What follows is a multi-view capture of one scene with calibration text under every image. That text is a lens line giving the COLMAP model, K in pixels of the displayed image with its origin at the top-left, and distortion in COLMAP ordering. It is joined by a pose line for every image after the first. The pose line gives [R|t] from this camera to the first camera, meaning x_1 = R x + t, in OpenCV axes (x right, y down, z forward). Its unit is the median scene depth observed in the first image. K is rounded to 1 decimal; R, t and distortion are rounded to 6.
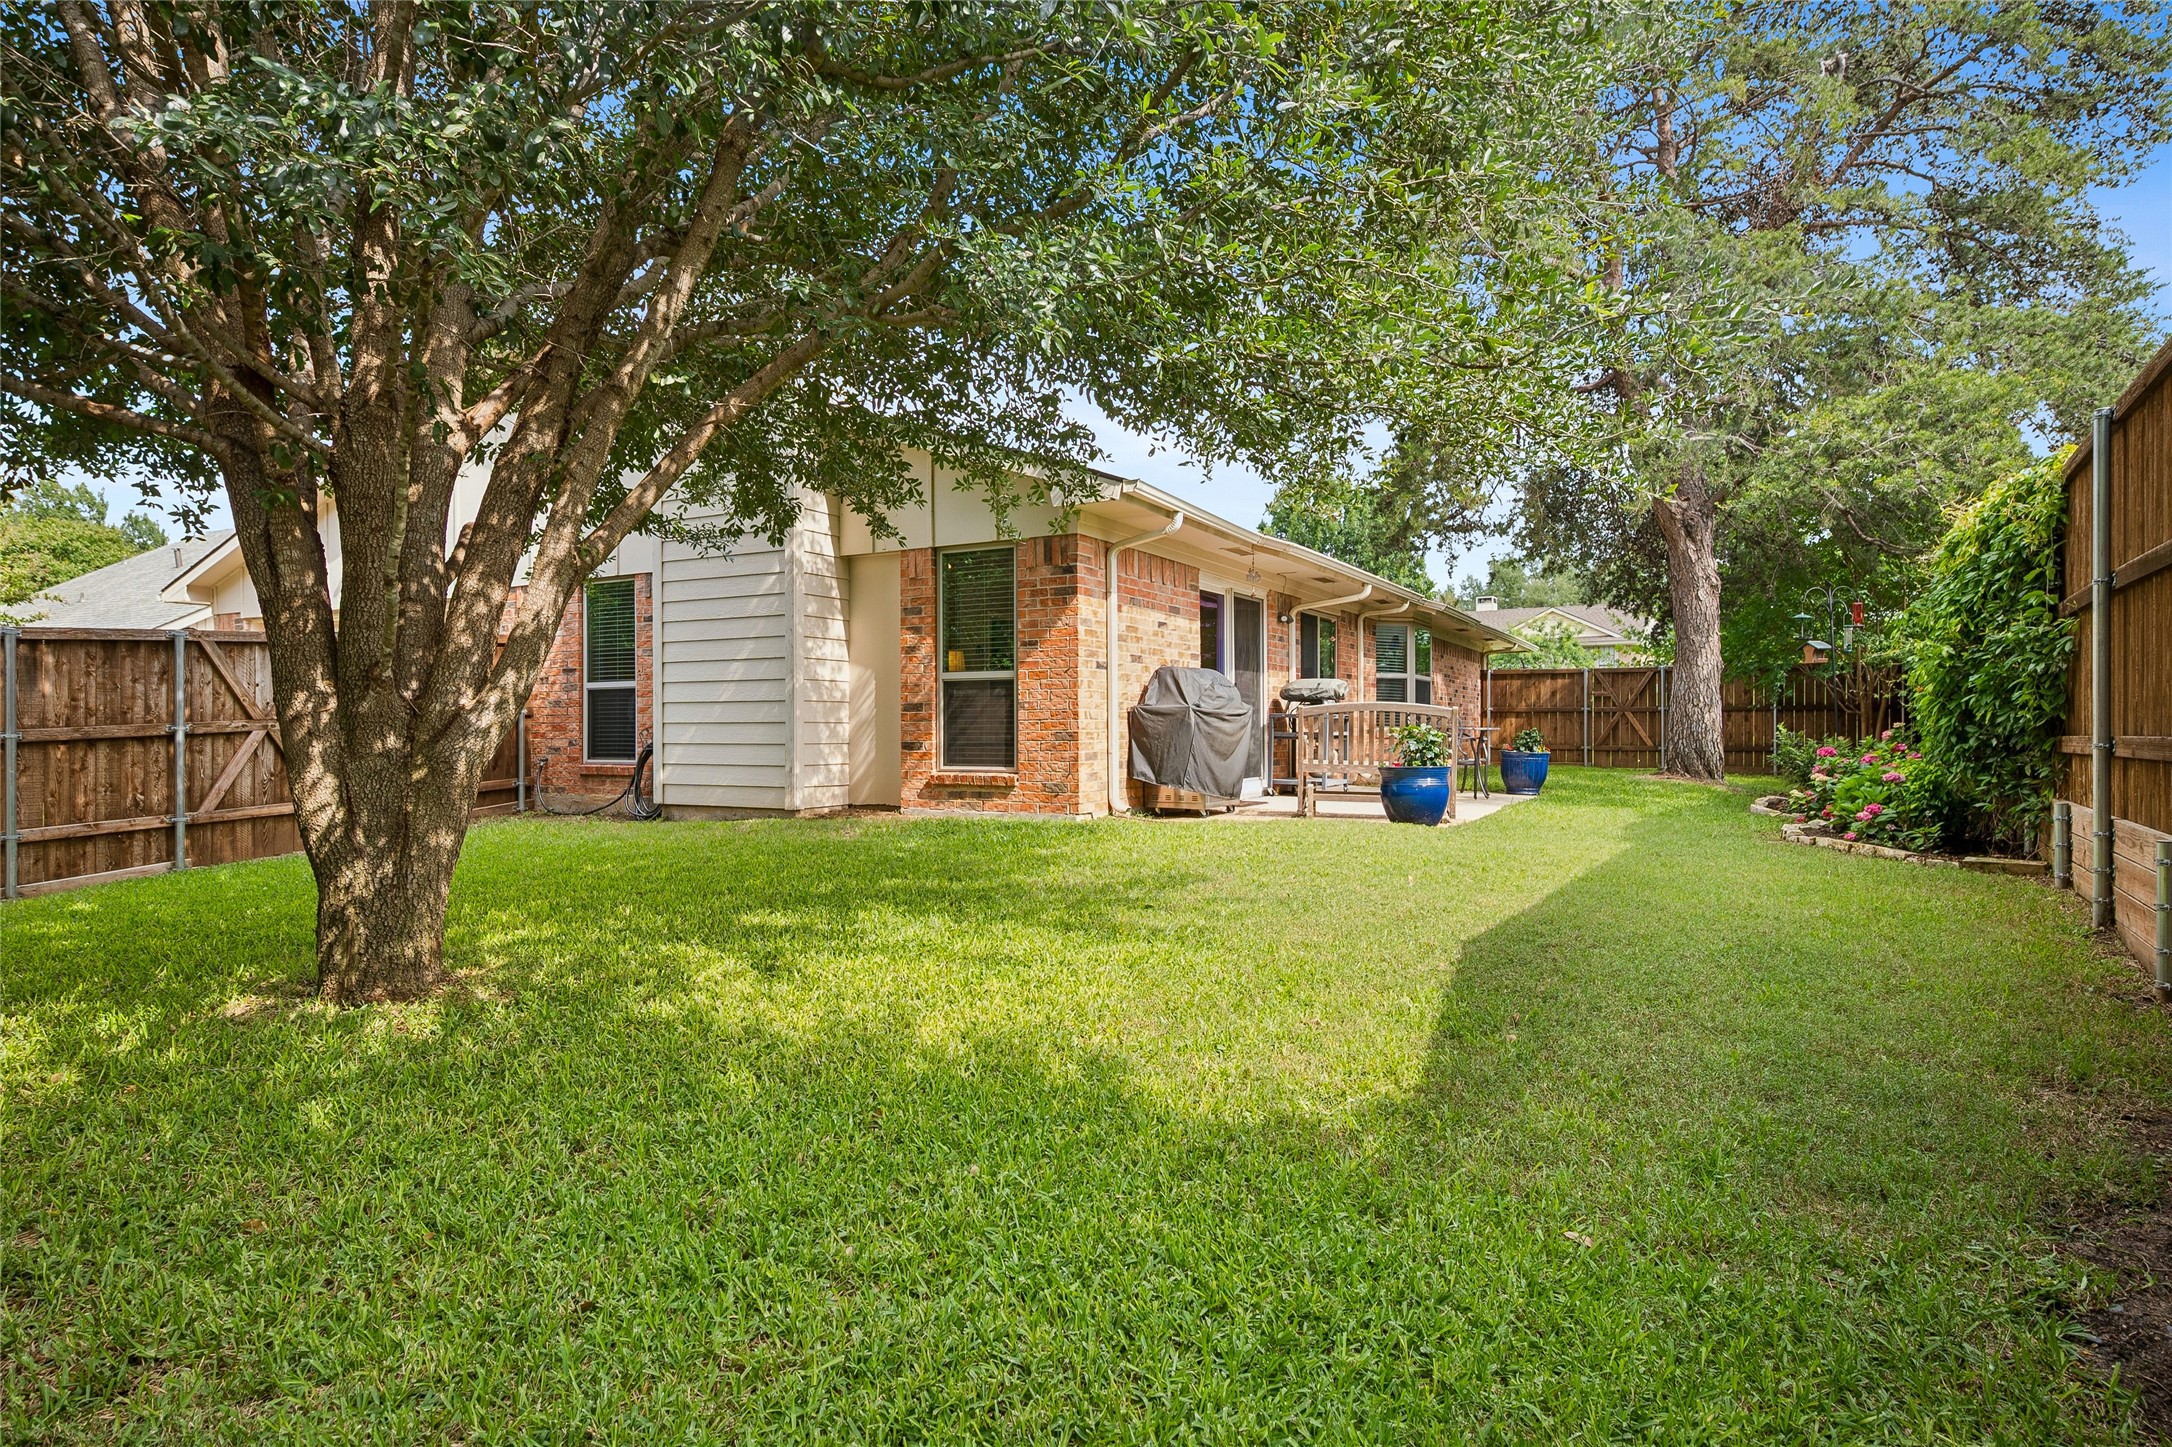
lens RADIAL K [[1223.6, 0, 1074.0], [0, 1223.6, 741.0], [0, 0, 1]] dist [0.002658, -0.001938]
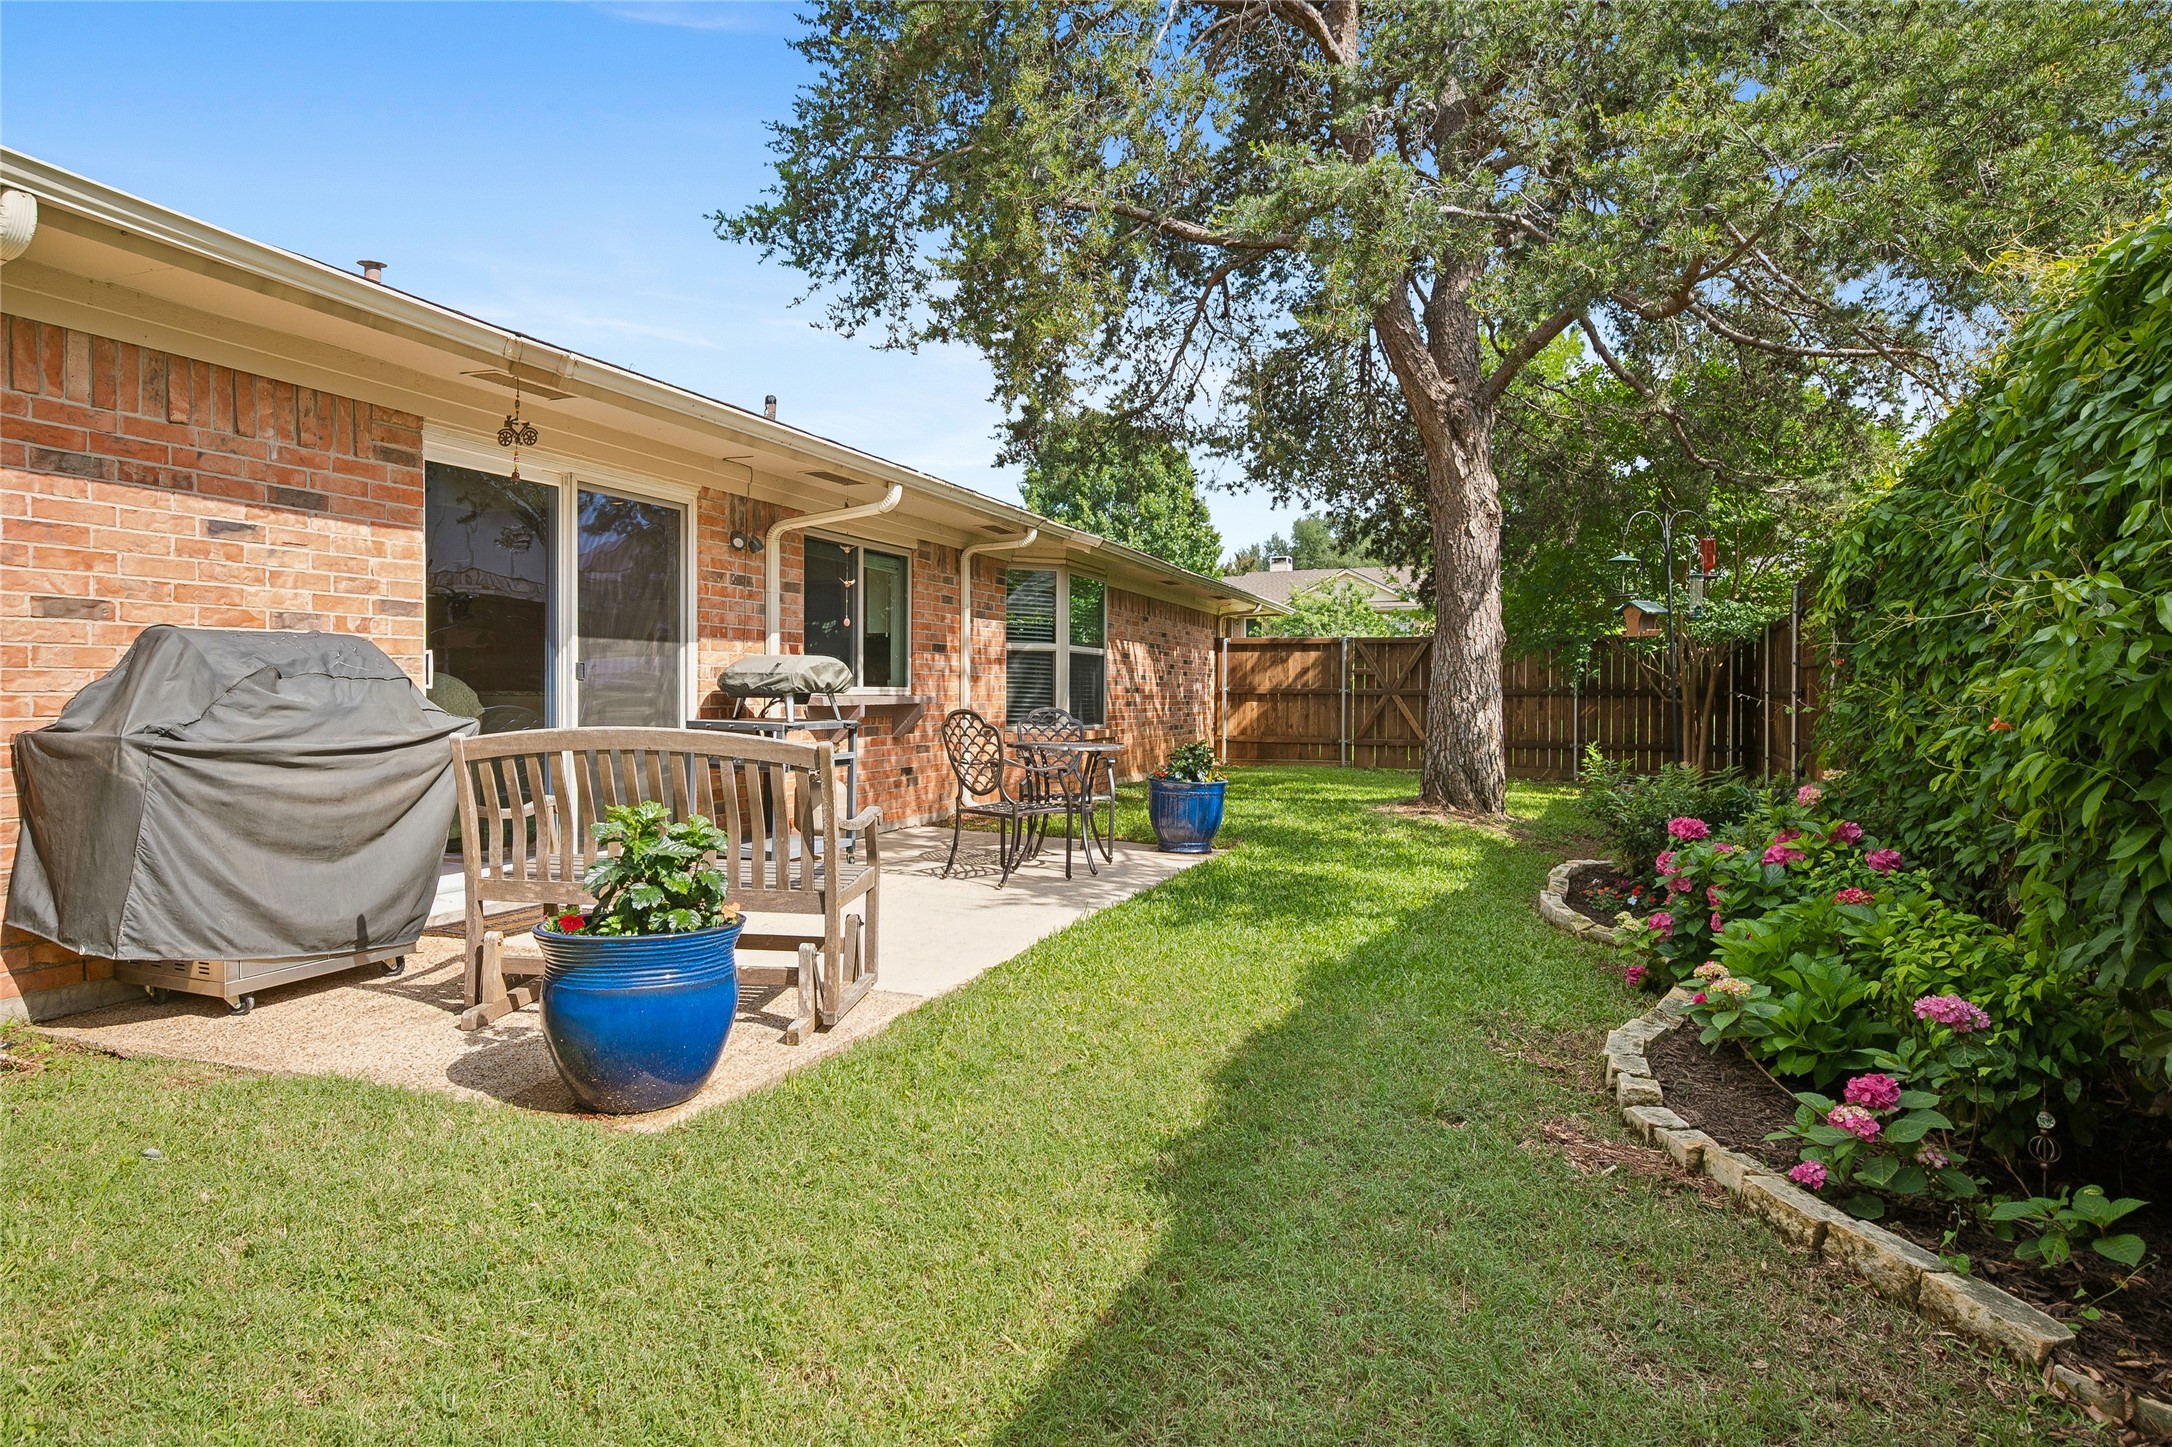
lens RADIAL K [[1223.6, 0, 1095.5], [0, 1223.6, 709.1], [0, 0, 1]] dist [0.002658, -0.001938]
pose [[0.988476, 0.003569, 0.151335, 0.302351], [-0.004477, 0.999974, 0.005657, -0.037499], [-0.151310, -0.006269, 0.988466, 0.542733]]
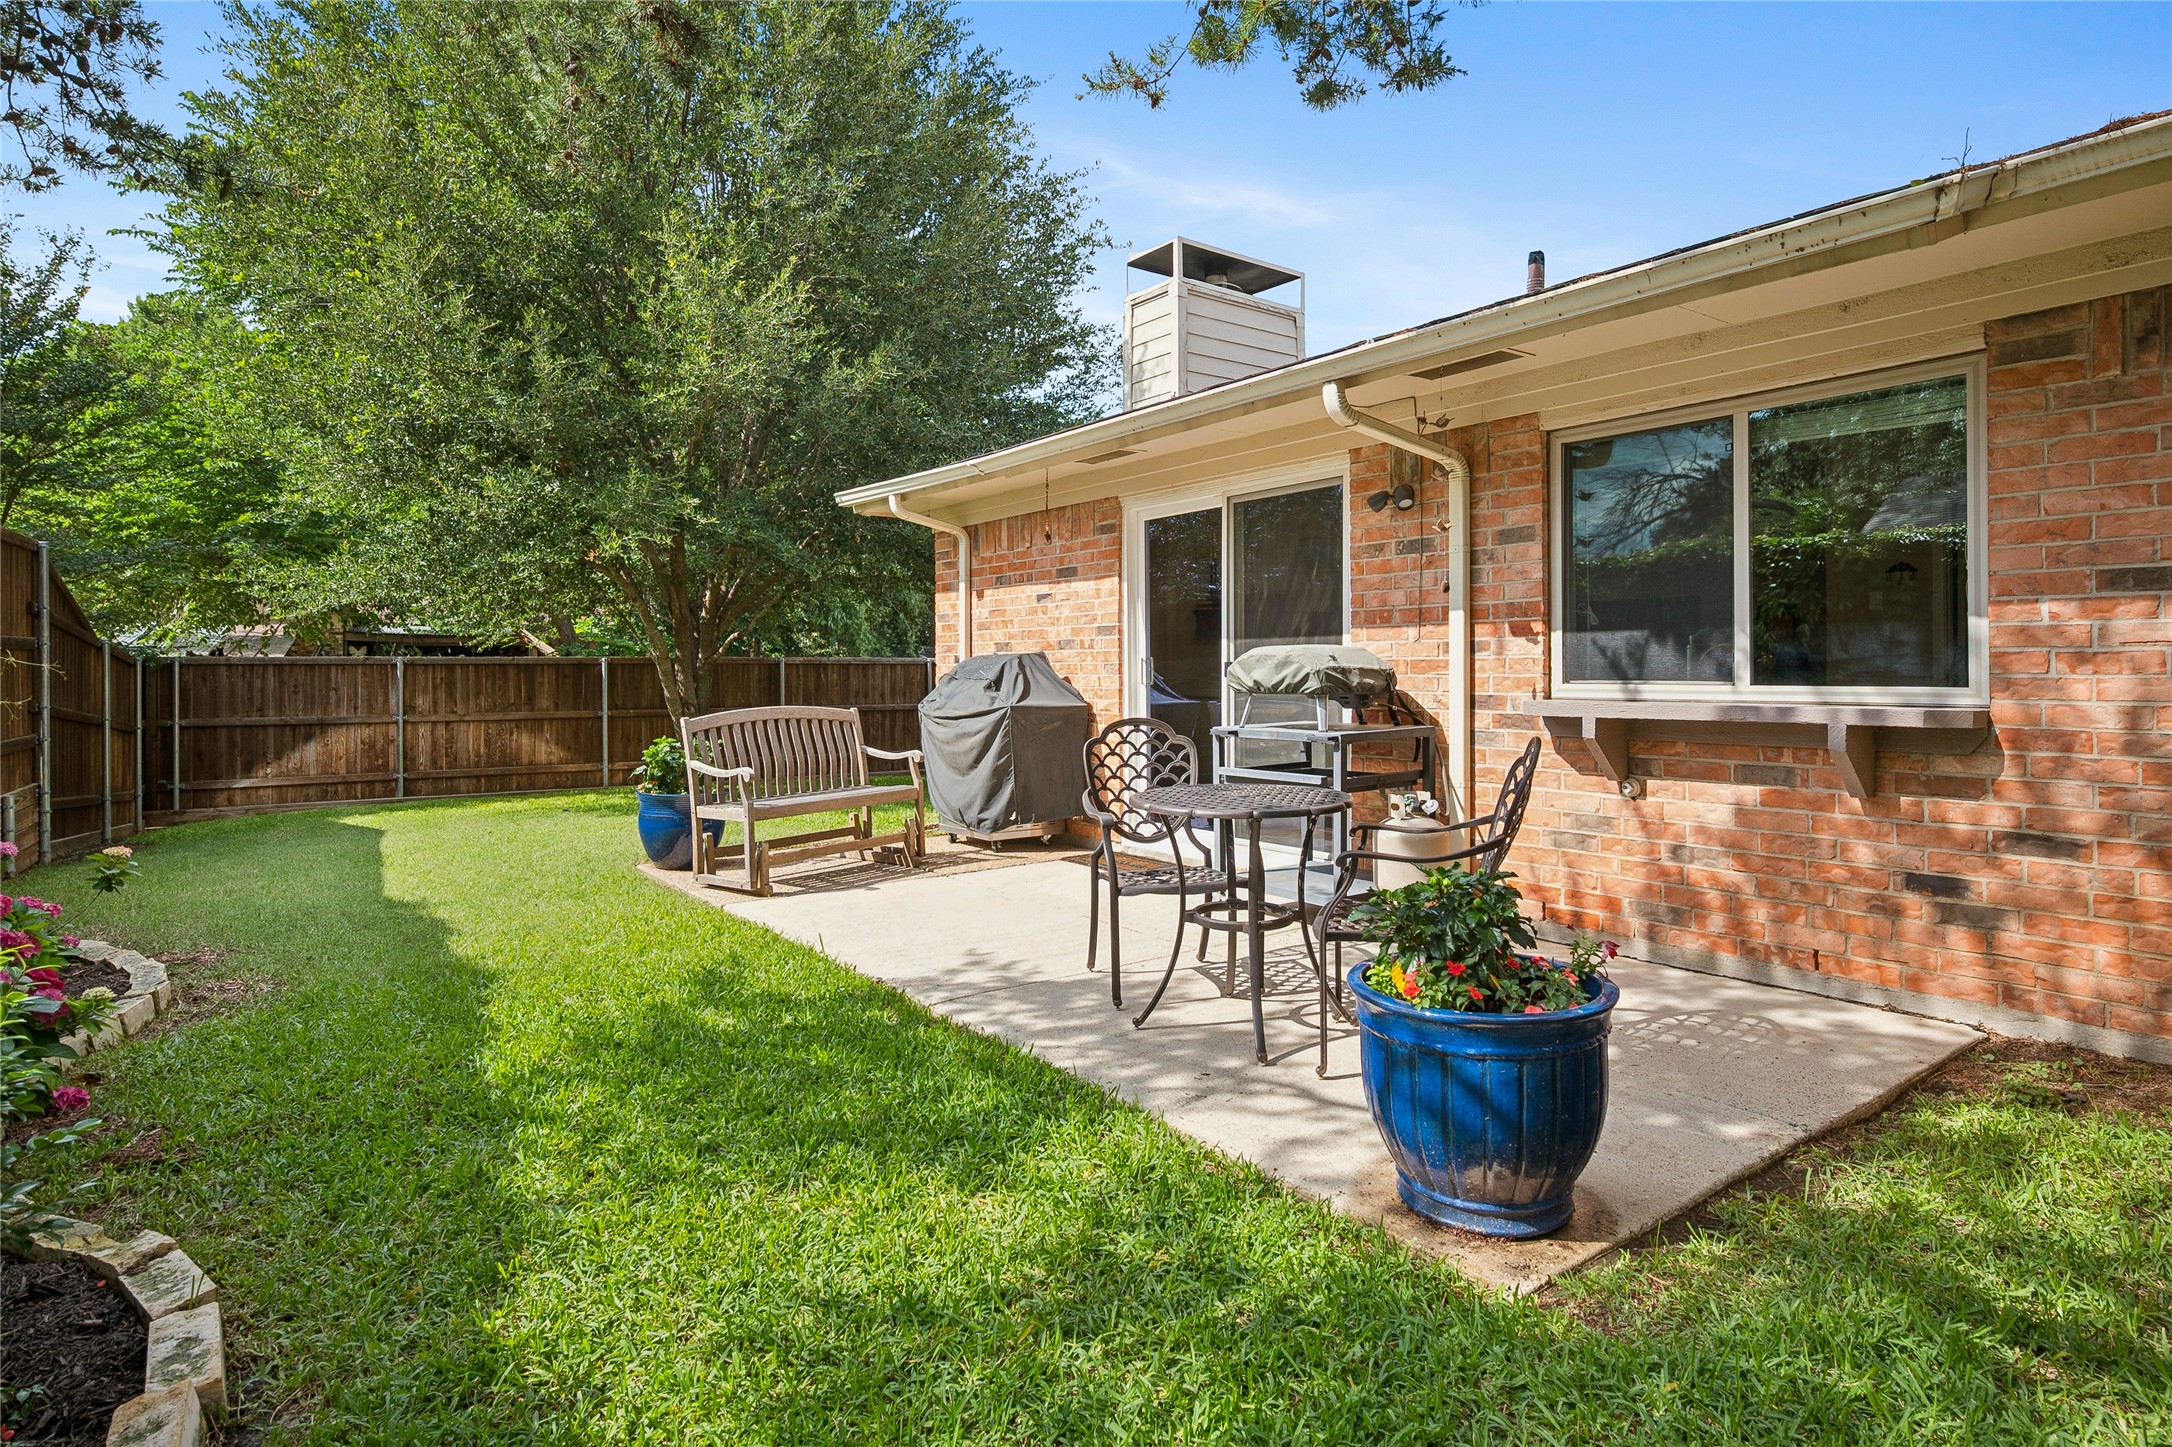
lens RADIAL K [[1133.3, 0, 1067.1], [0, 1133.3, 660.3], [0, 0, 1]] dist [-0.001320, 0.000577]
pose [[-0.420784, -0.000863, -0.907161, 0.690423], [0.000472, 0.999999, -0.001171, -0.054242], [0.907161, -0.000921, -0.420783, 1.272542]]
